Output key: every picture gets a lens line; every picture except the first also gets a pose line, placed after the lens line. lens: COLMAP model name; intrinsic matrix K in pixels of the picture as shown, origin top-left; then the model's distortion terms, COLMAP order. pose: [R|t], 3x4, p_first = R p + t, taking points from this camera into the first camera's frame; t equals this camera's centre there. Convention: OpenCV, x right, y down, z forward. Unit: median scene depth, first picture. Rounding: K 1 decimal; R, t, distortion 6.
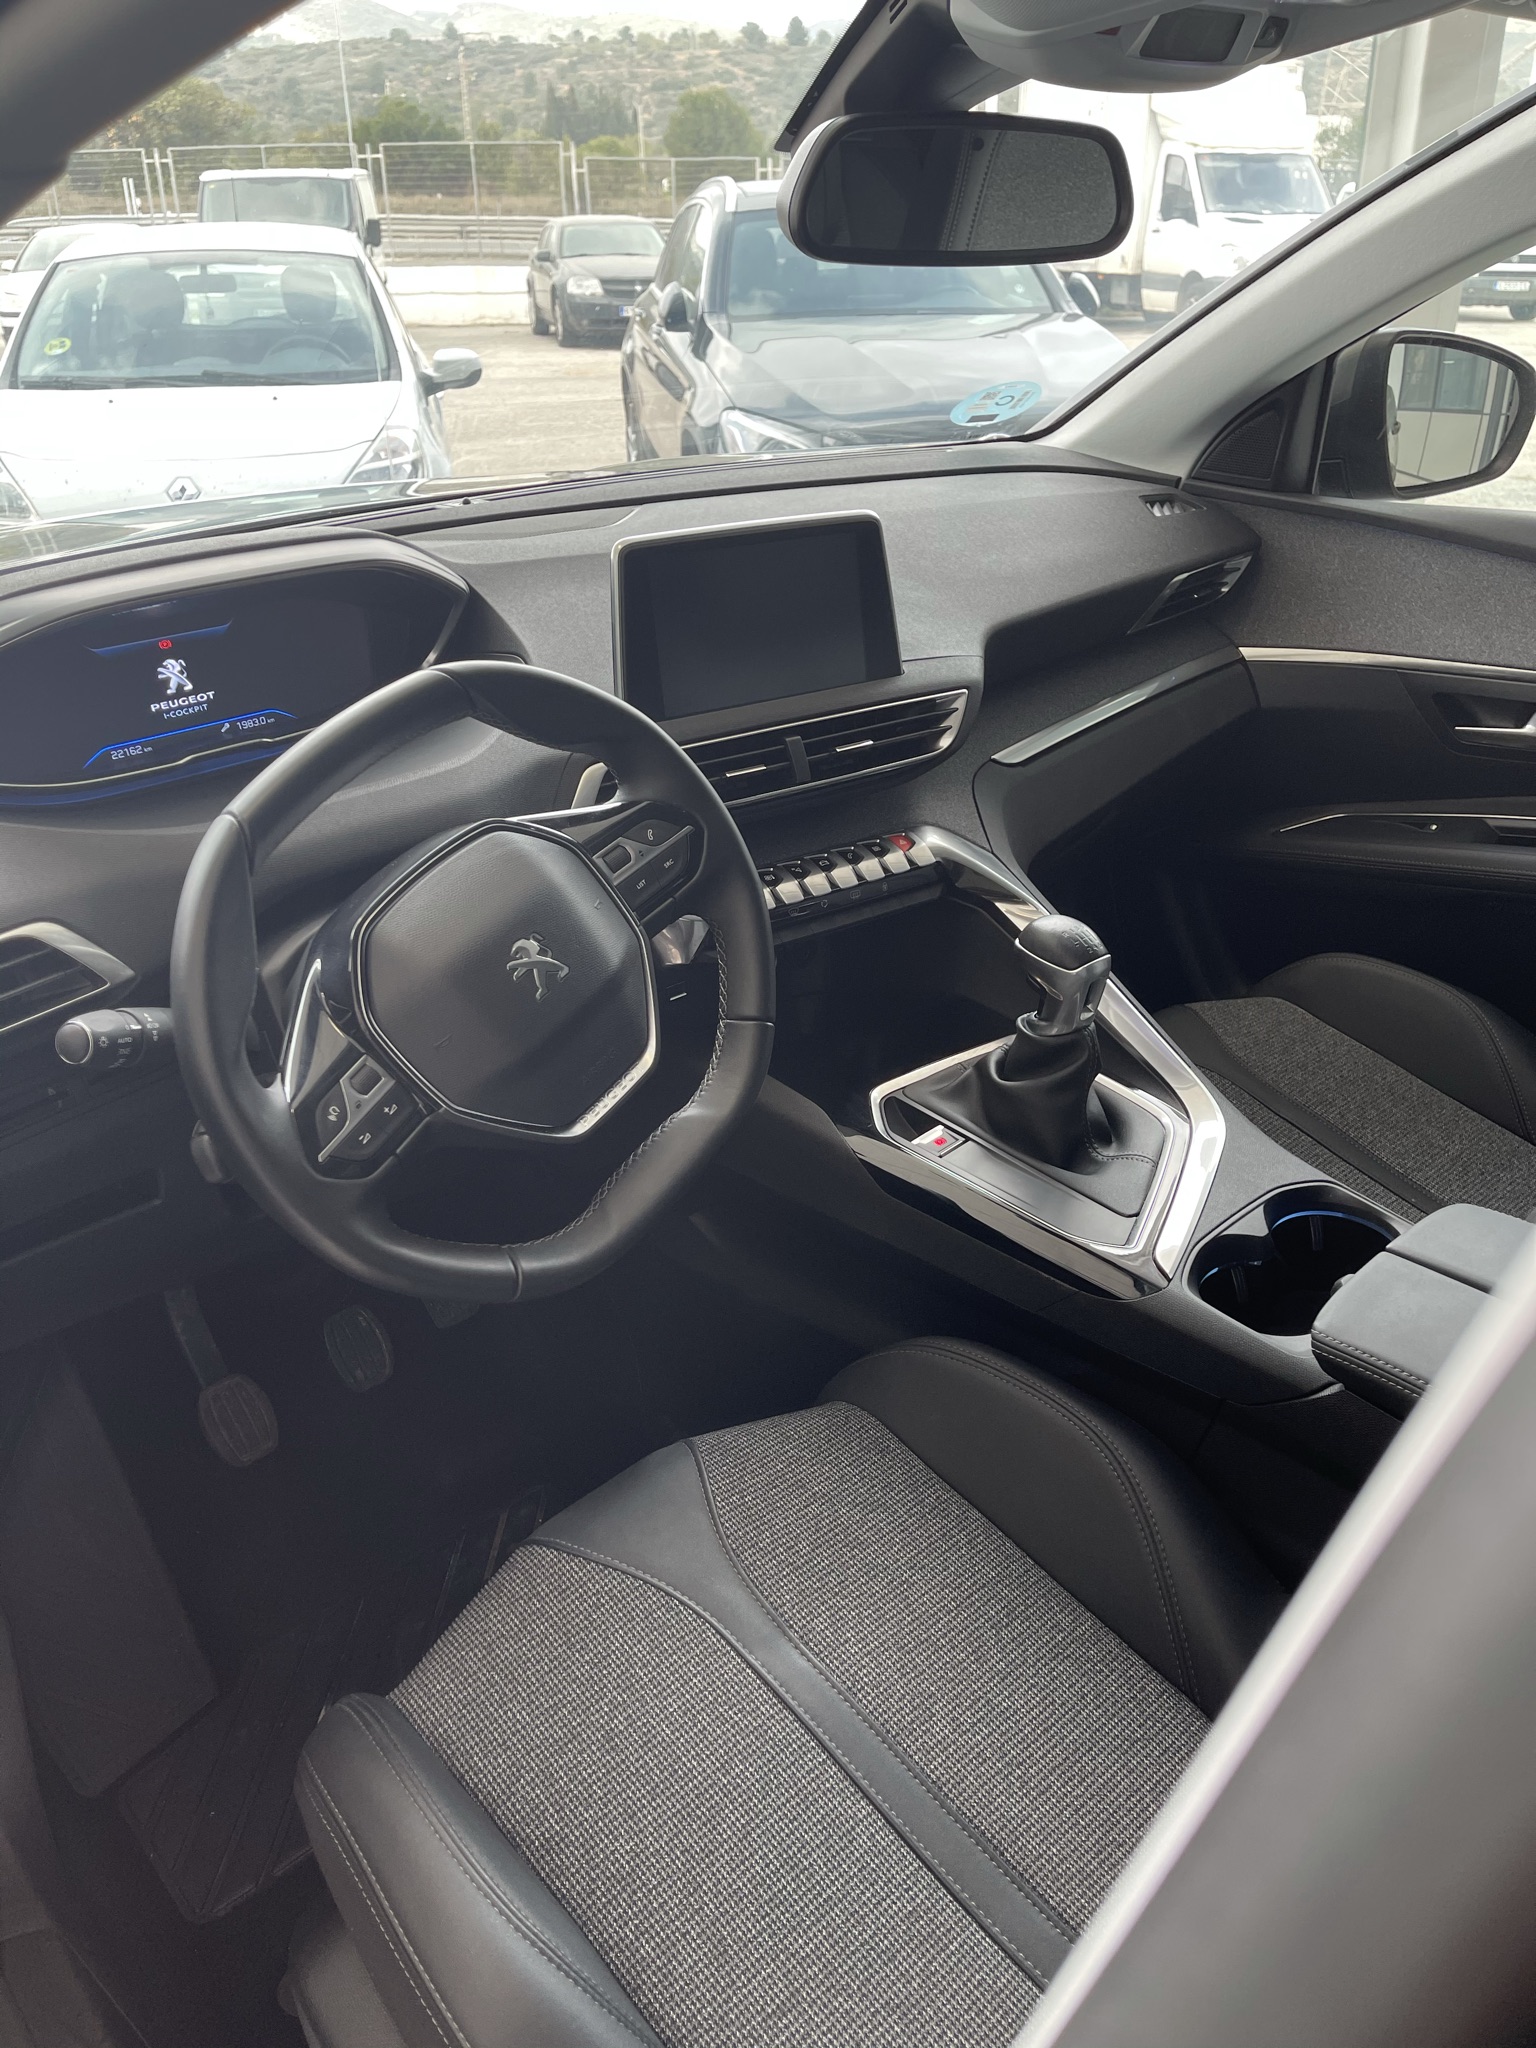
lens RADIAL K [[1541.1, 0, 807.4], [0, 1541.1, 1026.5], [0, 0, 1]] dist [0.007485, 0.004386]
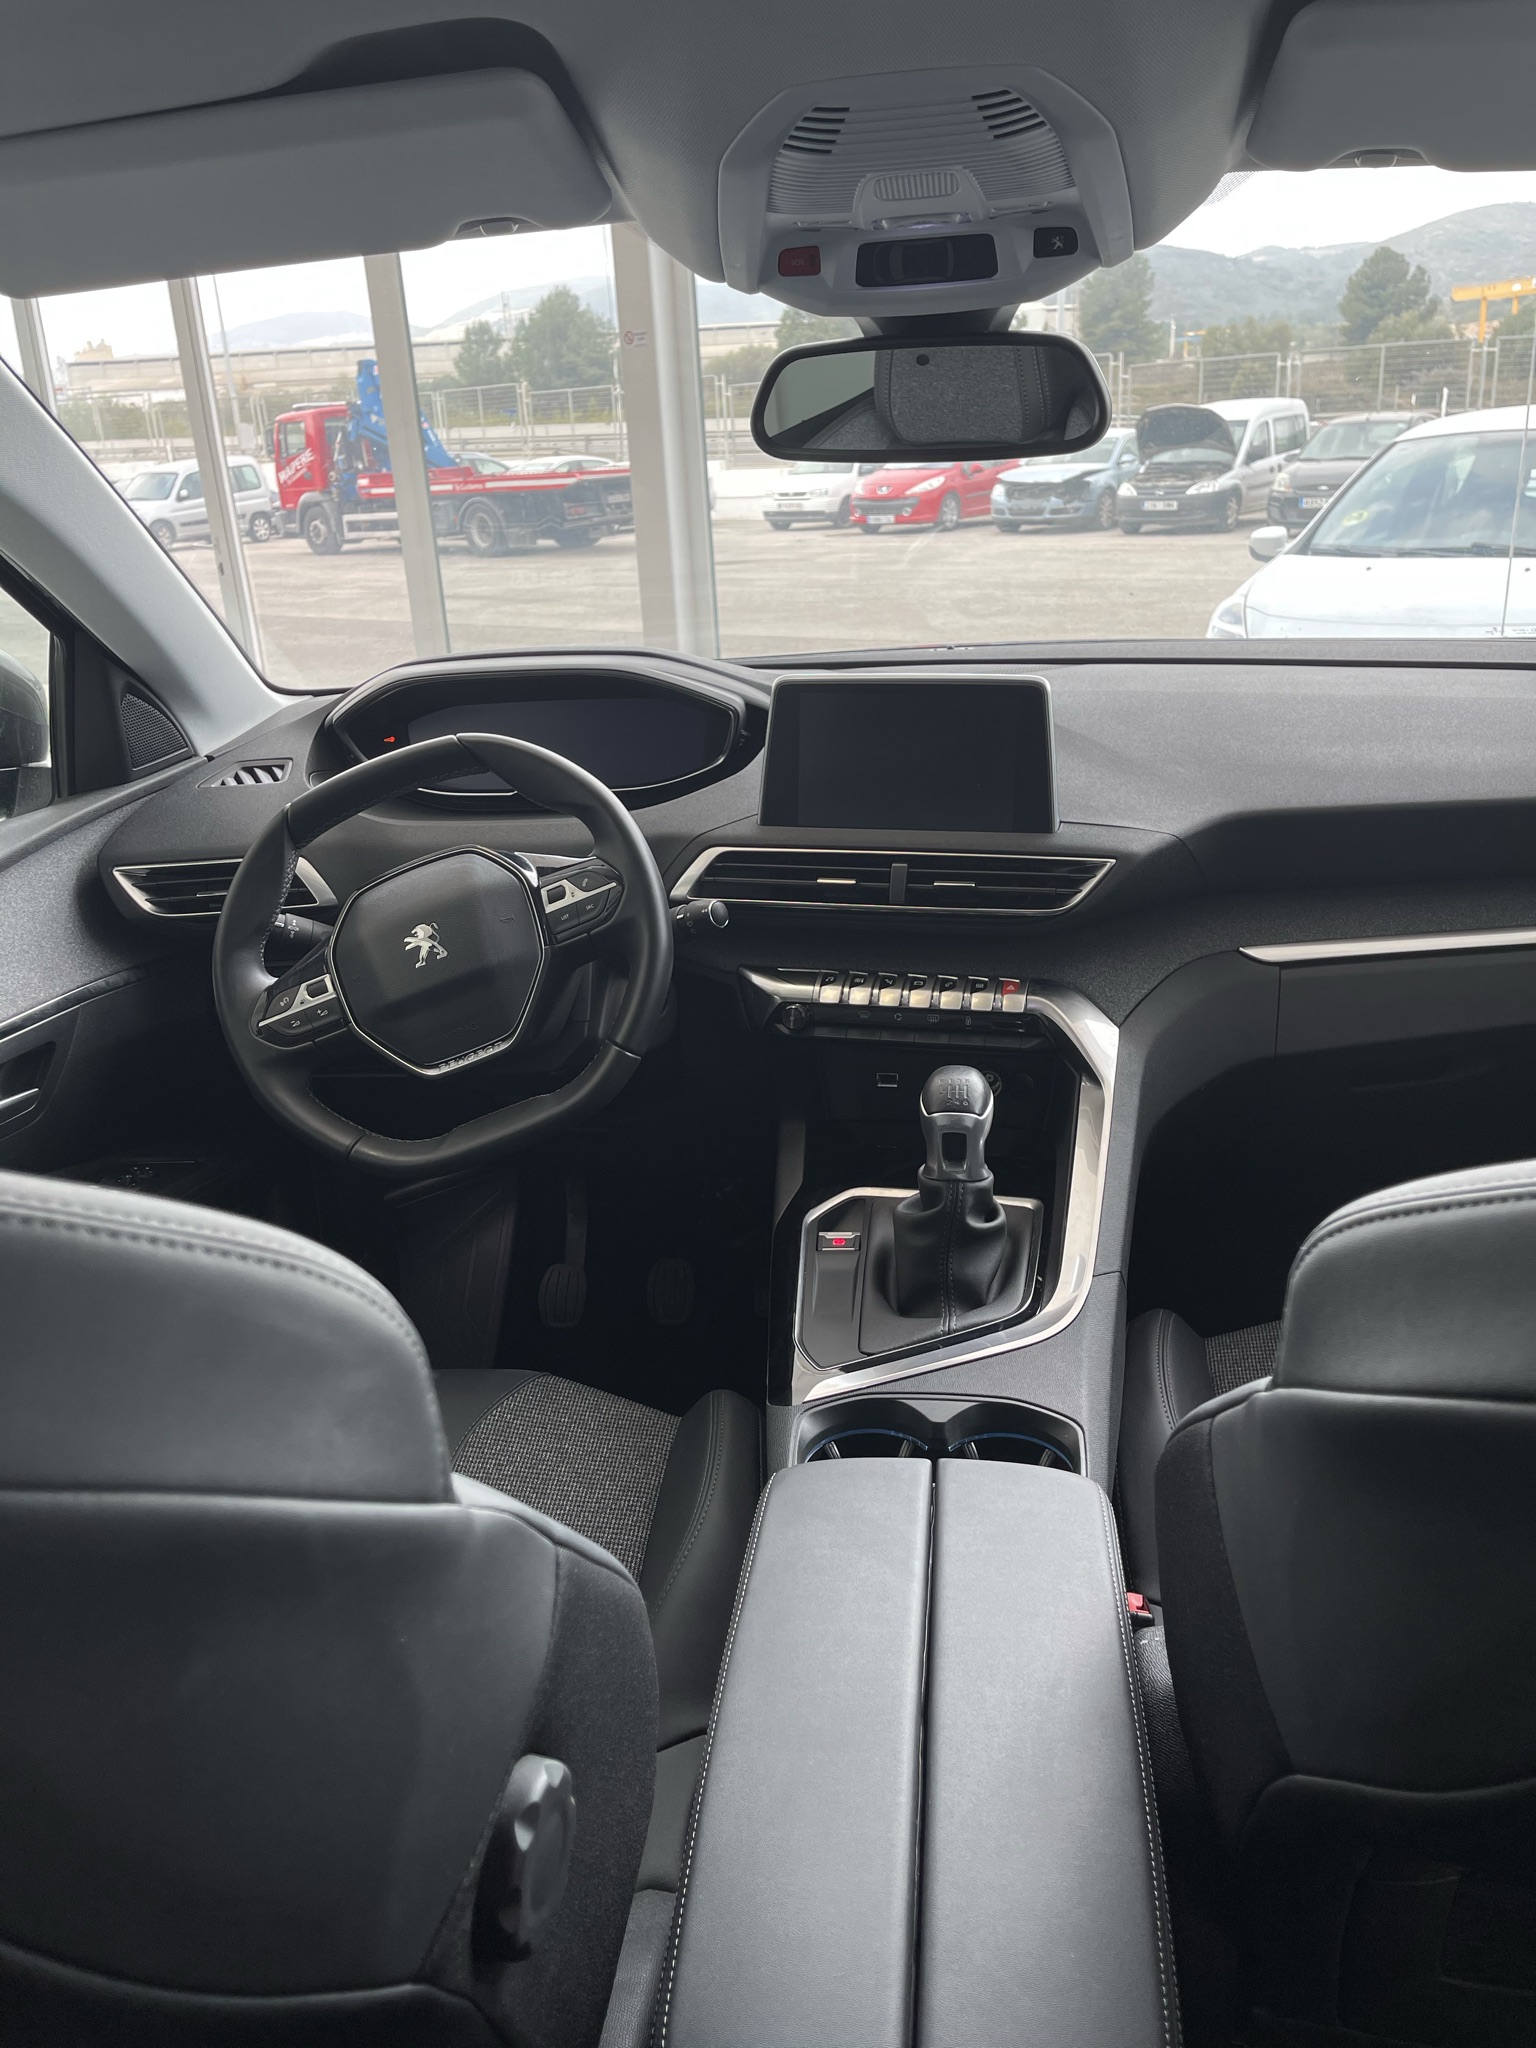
lens RADIAL K [[1541.1, 0, 807.4], [0, 1541.1, 1026.5], [0, 0, 1]] dist [0.007485, 0.004386]
pose [[0.656616, 0.250737, -0.711328, 0.731644], [-0.318153, 0.947187, 0.040193, -0.094685], [0.683838, 0.199919, 0.701711, 0.183998]]
